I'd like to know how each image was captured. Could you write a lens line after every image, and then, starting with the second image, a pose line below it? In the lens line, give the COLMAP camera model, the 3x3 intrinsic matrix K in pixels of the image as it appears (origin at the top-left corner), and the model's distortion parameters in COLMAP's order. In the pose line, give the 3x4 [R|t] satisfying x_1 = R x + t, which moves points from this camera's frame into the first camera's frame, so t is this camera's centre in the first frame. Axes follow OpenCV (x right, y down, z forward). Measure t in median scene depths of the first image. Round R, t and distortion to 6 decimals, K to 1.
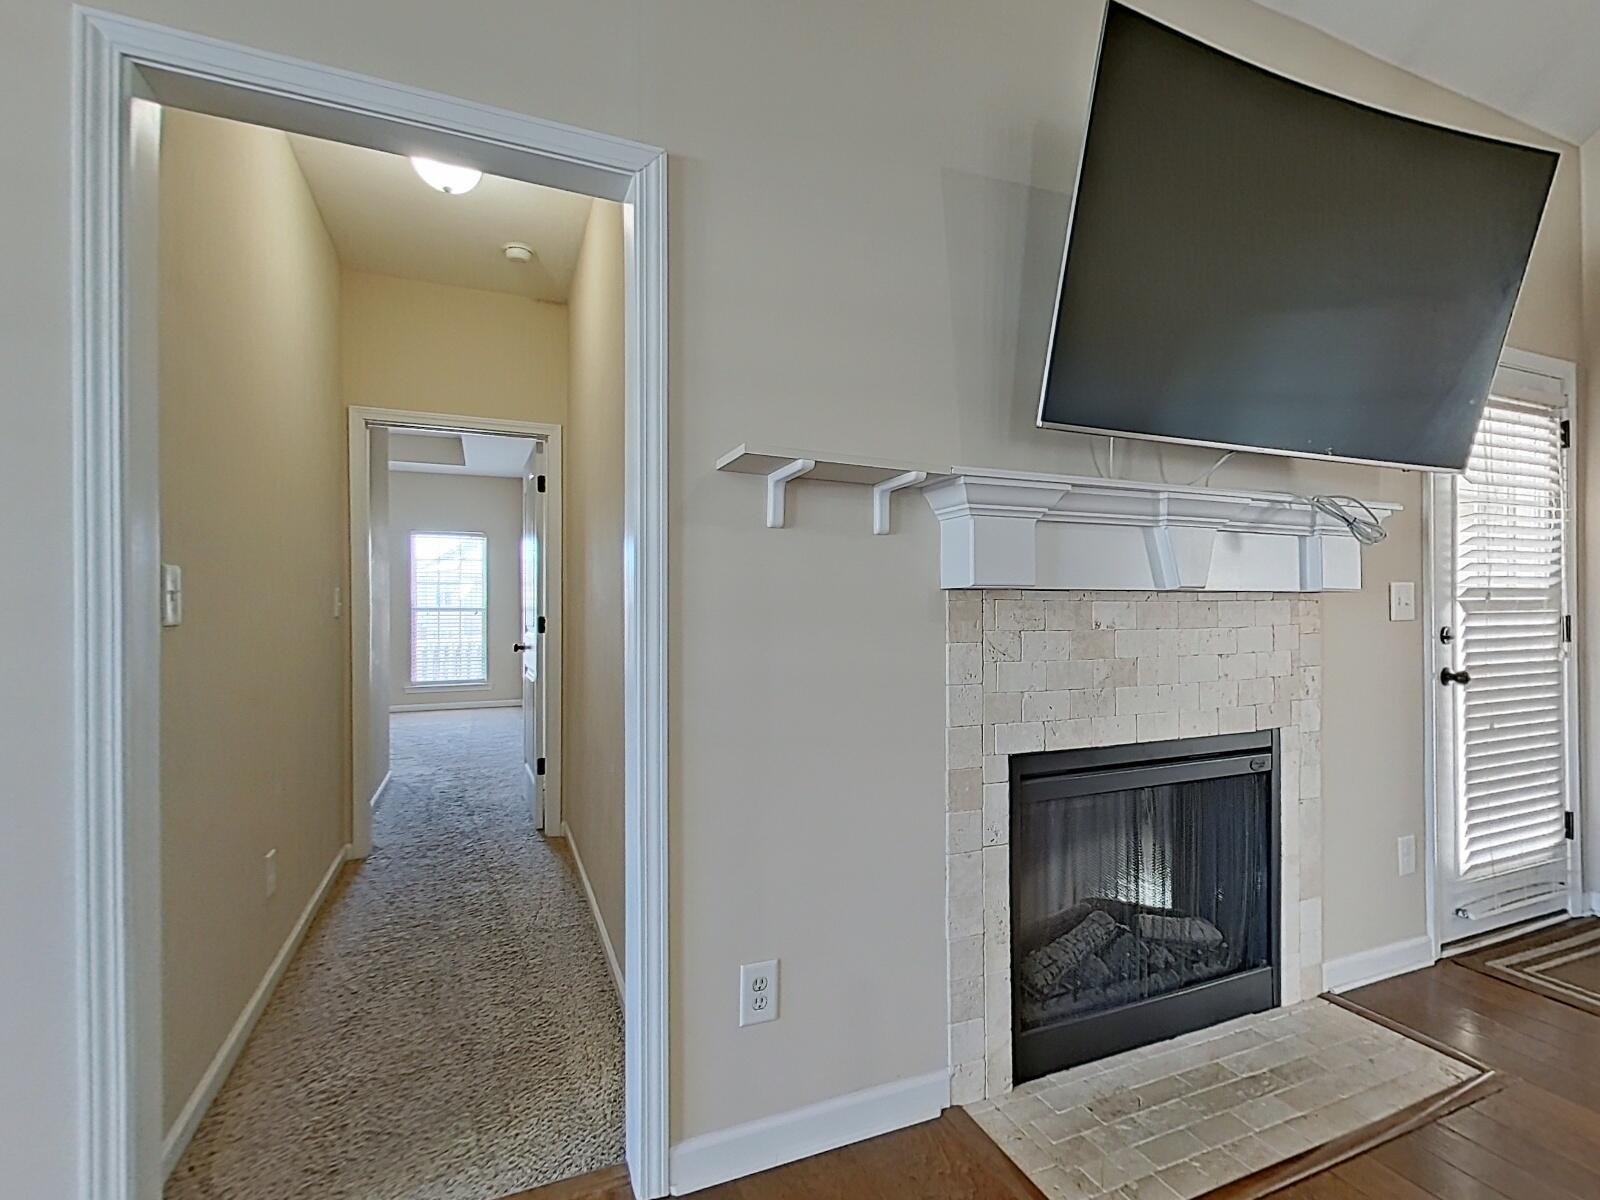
lens RADIAL K [[742.0, 0, 792.2], [0, 742.0, 601.6], [0, 0, 1]] dist [-0.020510, -0.000558]
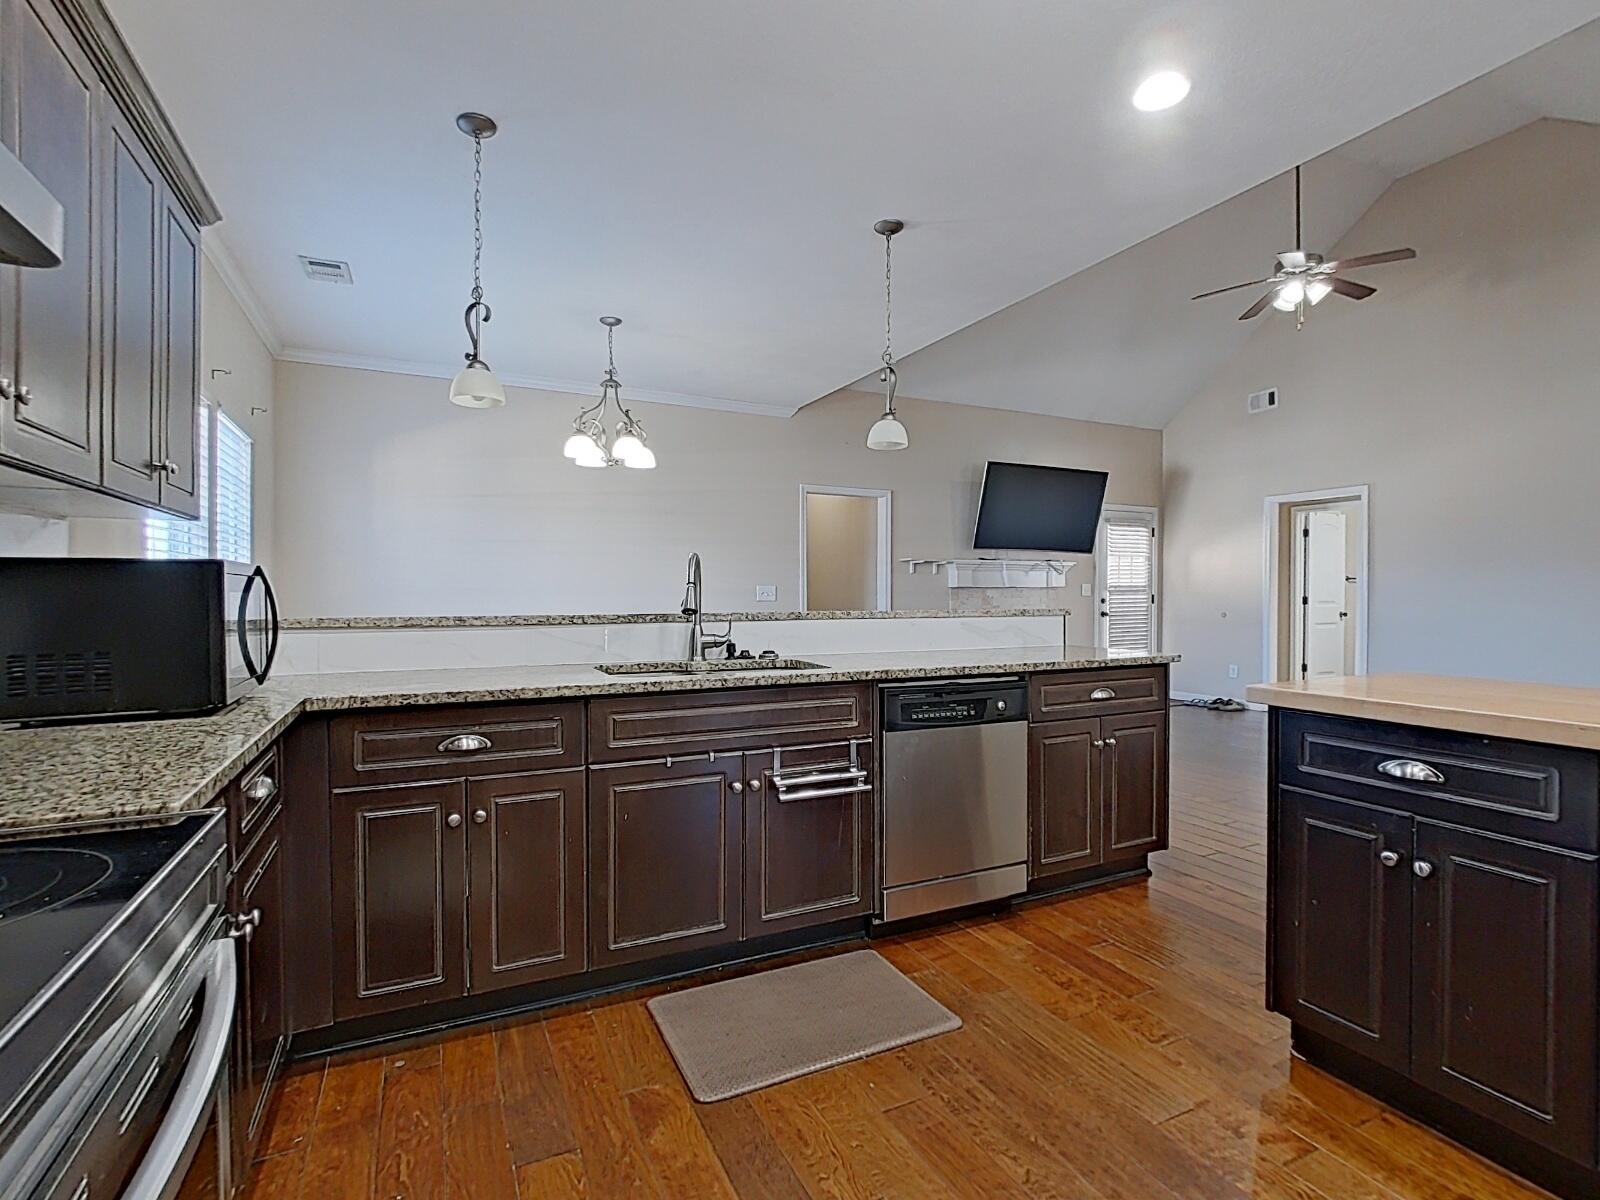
lens RADIAL K [[771.4, 0, 812.9], [0, 771.4, 599.9], [0, 0, 1]] dist [-0.000555, -0.000033]
pose [[0.996520, -0.001053, 0.083352, -0.736057], [-0.000217, 0.999884, 0.015224, -0.008903], [-0.083358, -0.015189, 0.996404, -2.597452]]
